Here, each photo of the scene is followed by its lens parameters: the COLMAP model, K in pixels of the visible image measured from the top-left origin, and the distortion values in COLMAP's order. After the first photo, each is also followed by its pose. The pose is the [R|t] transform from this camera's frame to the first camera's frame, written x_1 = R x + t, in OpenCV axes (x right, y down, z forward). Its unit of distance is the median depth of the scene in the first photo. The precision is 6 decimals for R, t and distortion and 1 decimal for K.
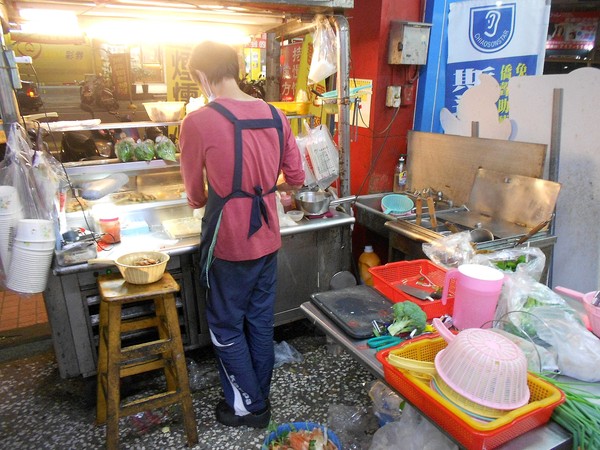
lens RADIAL K [[461.7, 0, 300.3], [0, 461.7, 223.9], [0, 0, 1]] dist [0.006114, -0.012701]
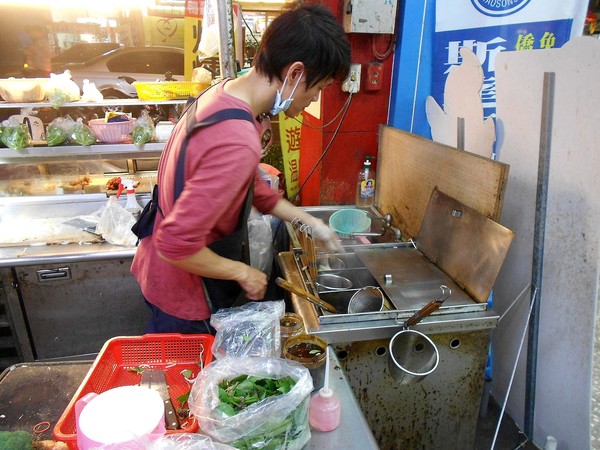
lens RADIAL K [[461.7, 0, 300.1], [0, 461.7, 227.6], [0, 0, 1]] dist [0.006114, -0.012701]
pose [[0.955945, 0.113742, -0.270613, 0.348399], [-0.098405, 0.992707, 0.069630, -0.082021], [0.276559, -0.039933, 0.960167, 0.259293]]
